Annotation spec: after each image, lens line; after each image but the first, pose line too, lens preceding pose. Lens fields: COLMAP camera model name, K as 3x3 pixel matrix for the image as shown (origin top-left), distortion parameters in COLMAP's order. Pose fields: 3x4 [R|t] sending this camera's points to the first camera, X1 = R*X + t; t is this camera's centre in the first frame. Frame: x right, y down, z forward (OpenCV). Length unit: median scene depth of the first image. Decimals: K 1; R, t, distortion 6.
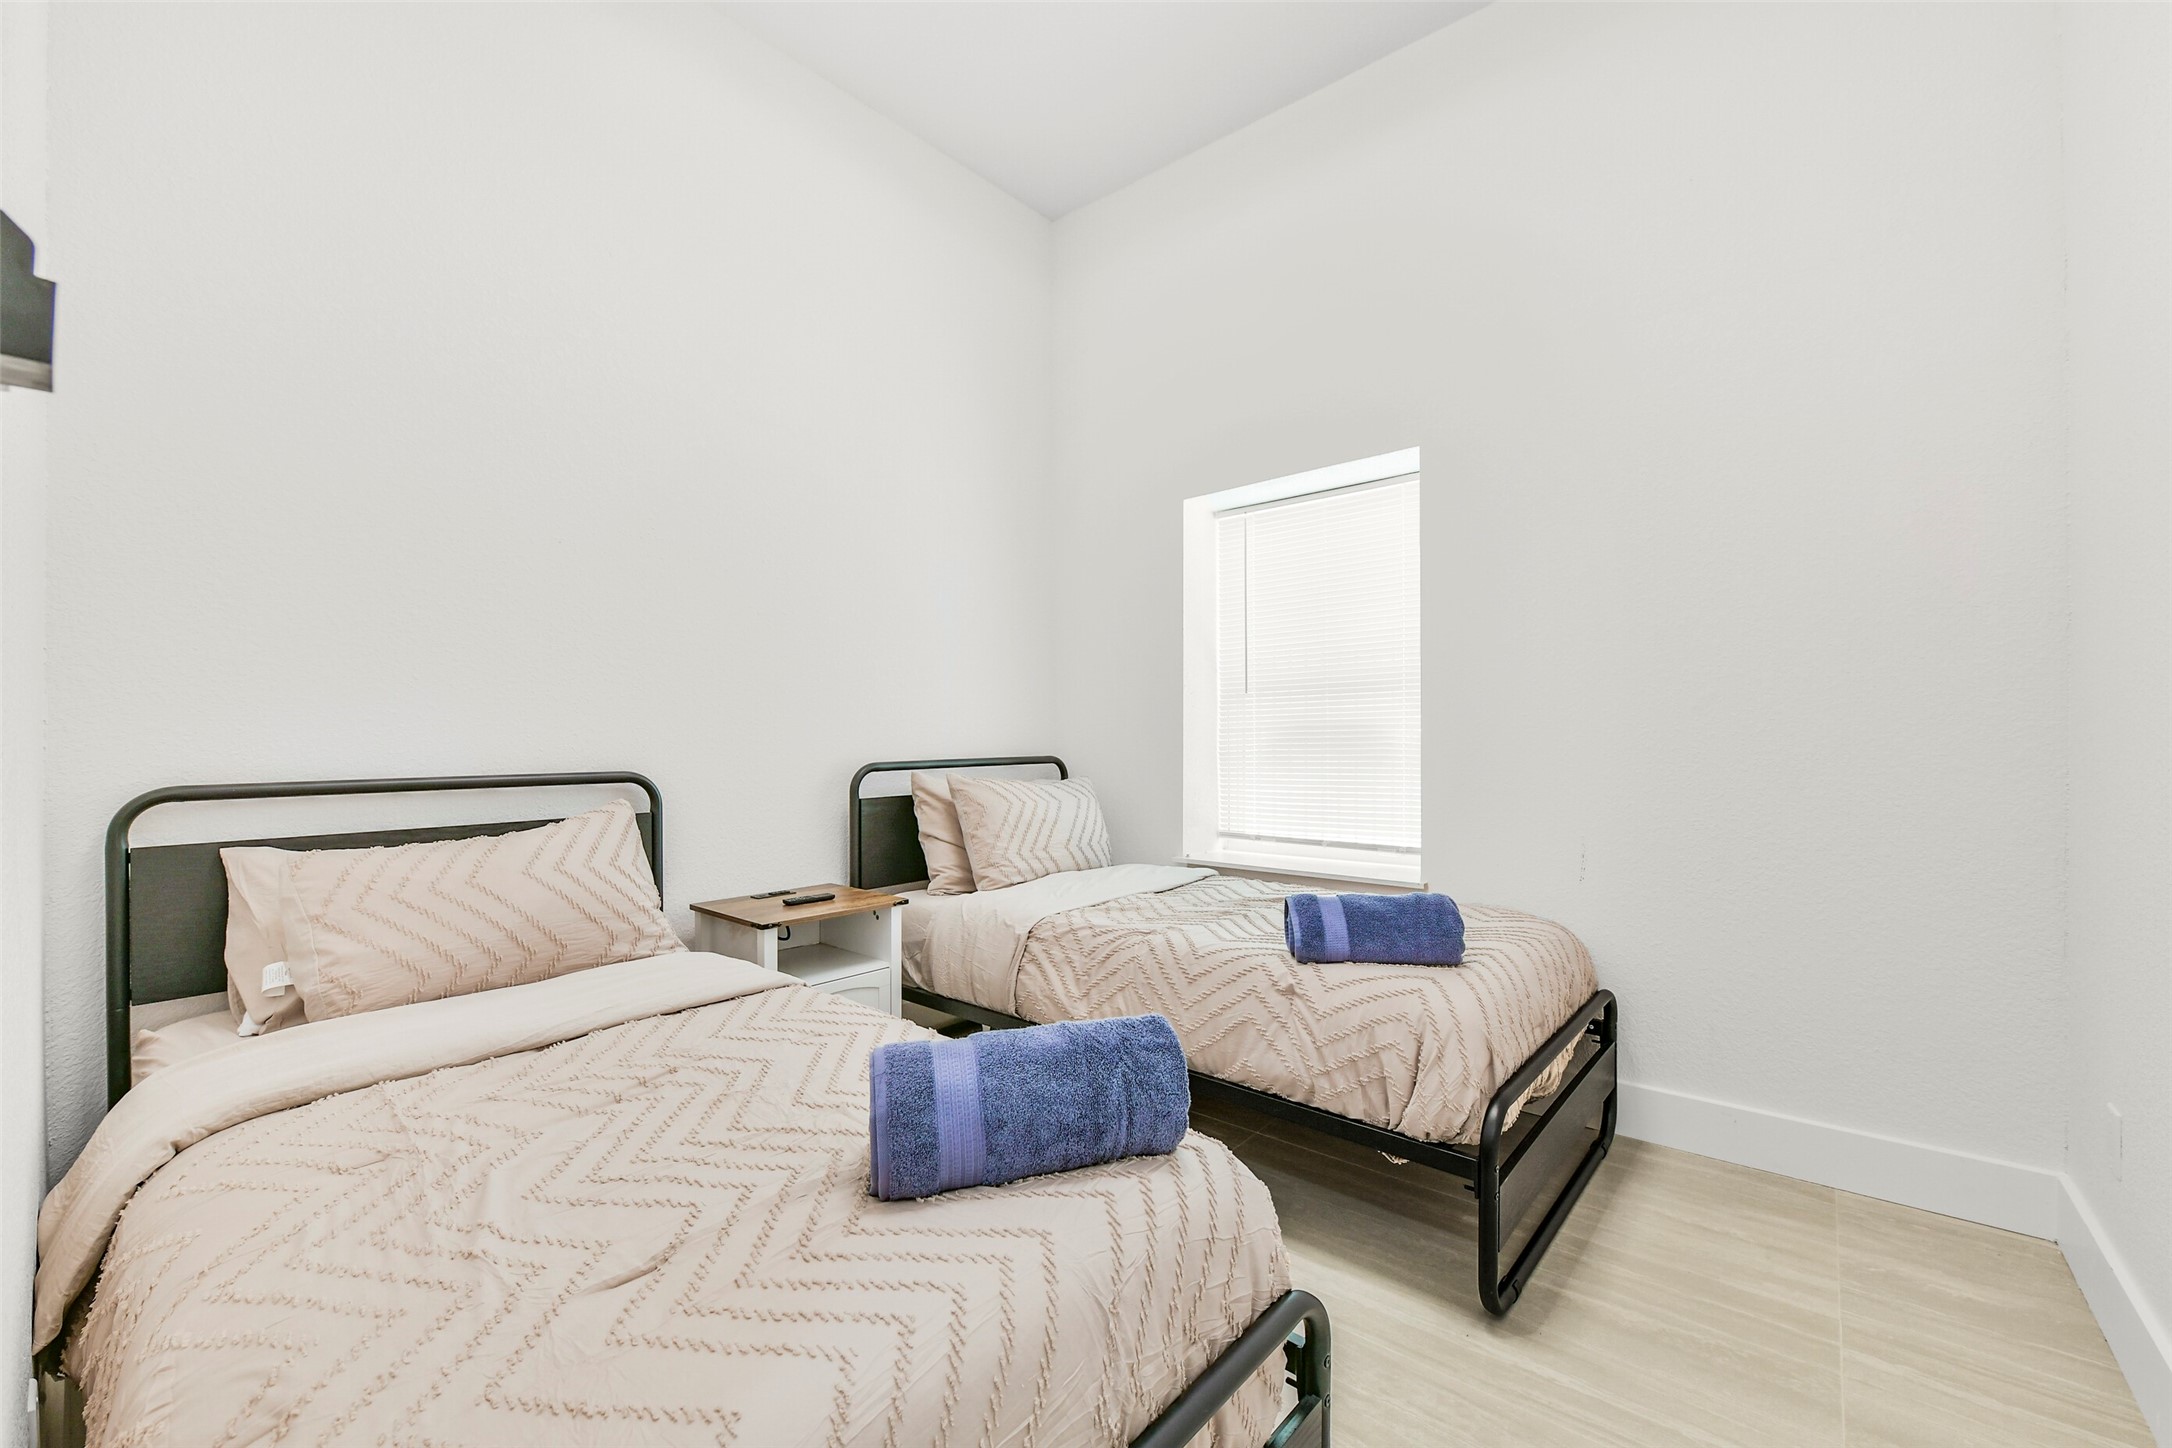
lens RADIAL K [[881.4, 0, 1089.7], [0, 881.4, 723.7], [0, 0, 1]] dist [-0.012466, -0.000360]
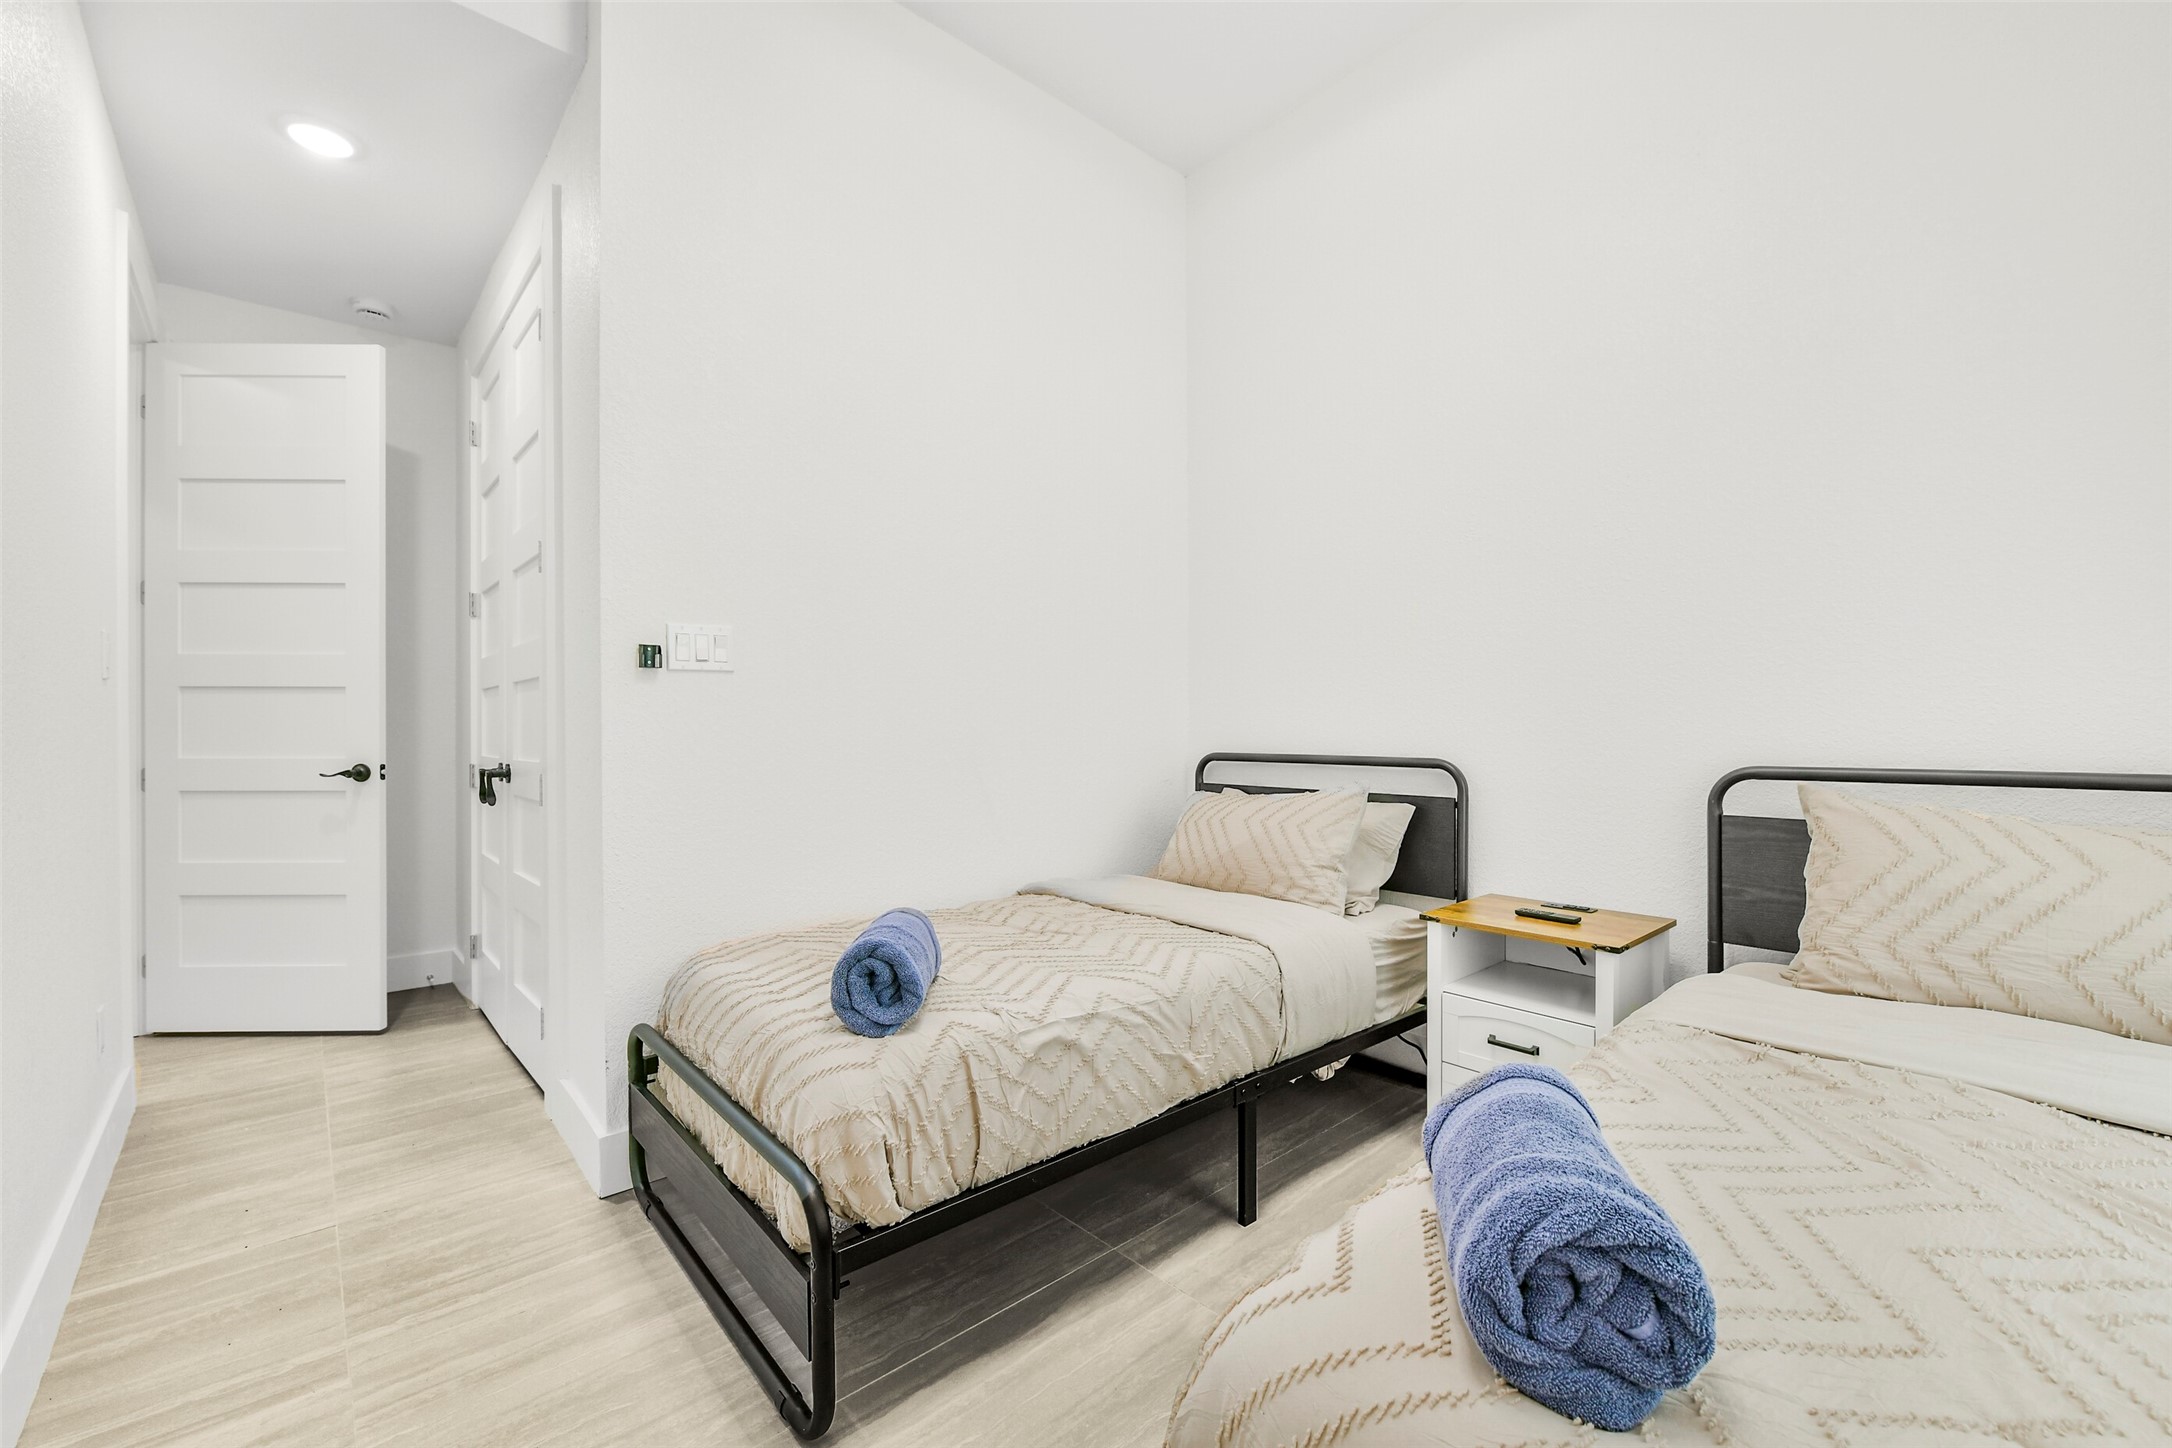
lens RADIAL K [[881.4, 0, 1089.7], [0, 881.4, 723.7], [0, 0, 1]] dist [-0.012466, -0.000360]
pose [[-0.133466, 0.002926, -0.991049, 0.565739], [0.013673, 0.999906, 0.001111, 0.002252], [0.990959, -0.013402, -0.133494, 0.630506]]
